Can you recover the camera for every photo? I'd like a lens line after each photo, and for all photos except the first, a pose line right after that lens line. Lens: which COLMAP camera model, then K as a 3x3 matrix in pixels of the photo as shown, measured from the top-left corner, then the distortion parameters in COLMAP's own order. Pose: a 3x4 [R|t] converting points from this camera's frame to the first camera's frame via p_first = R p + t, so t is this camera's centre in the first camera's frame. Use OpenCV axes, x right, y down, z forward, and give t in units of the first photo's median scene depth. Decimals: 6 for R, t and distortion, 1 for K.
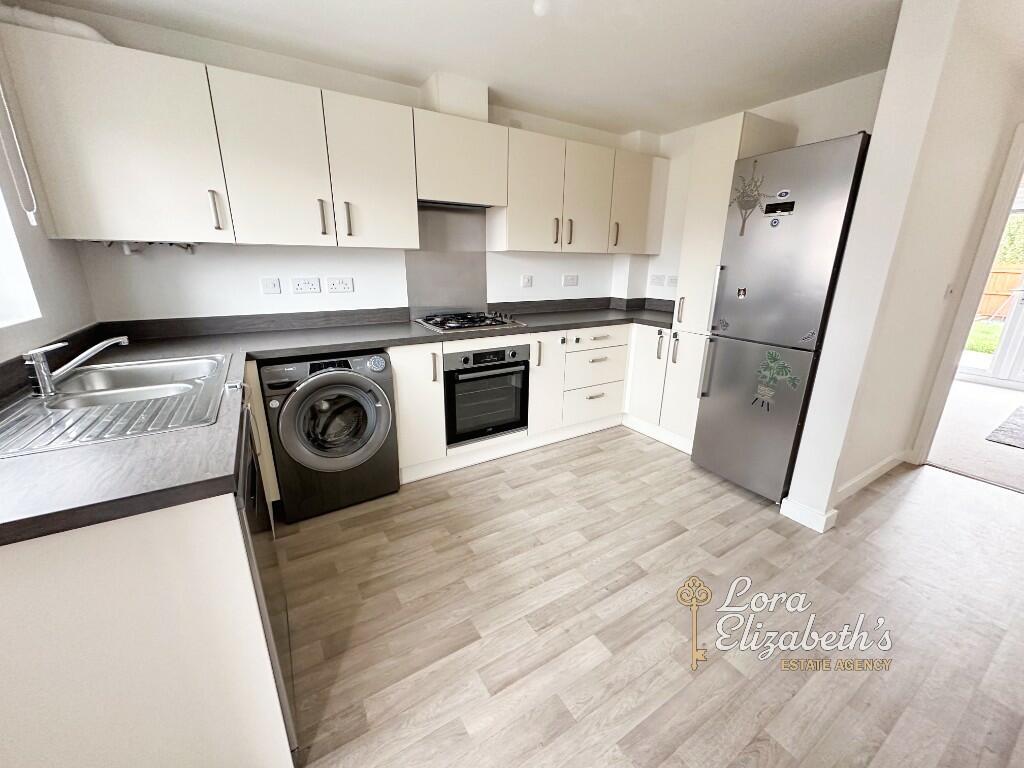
lens RADIAL K [[408.0, 0, 506.1], [0, 408.0, 387.4], [0, 0, 1]] dist [-0.000444, -0.000002]
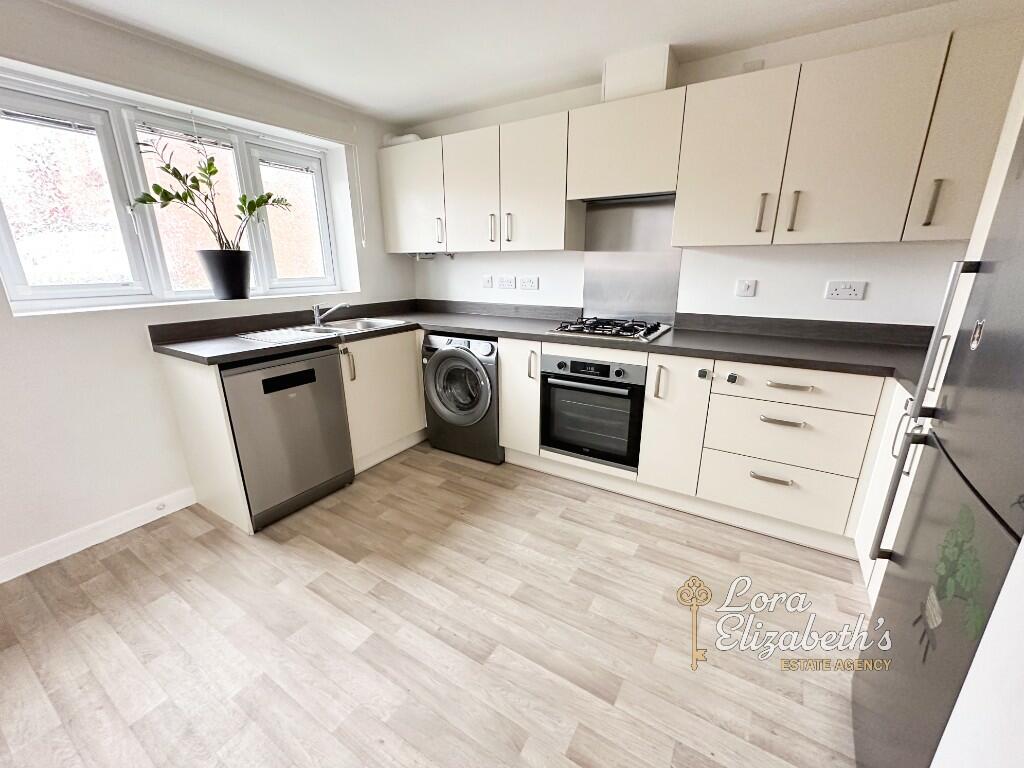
lens RADIAL K [[408.0, 0, 506.6], [0, 408.0, 382.3], [0, 0, 1]] dist [-0.000444, -0.000002]
pose [[0.450866, 0.241975, -0.859167, 0.675958], [-0.252202, 0.957867, 0.137424, -0.128209], [0.856221, 0.154724, 0.492896, 0.432441]]
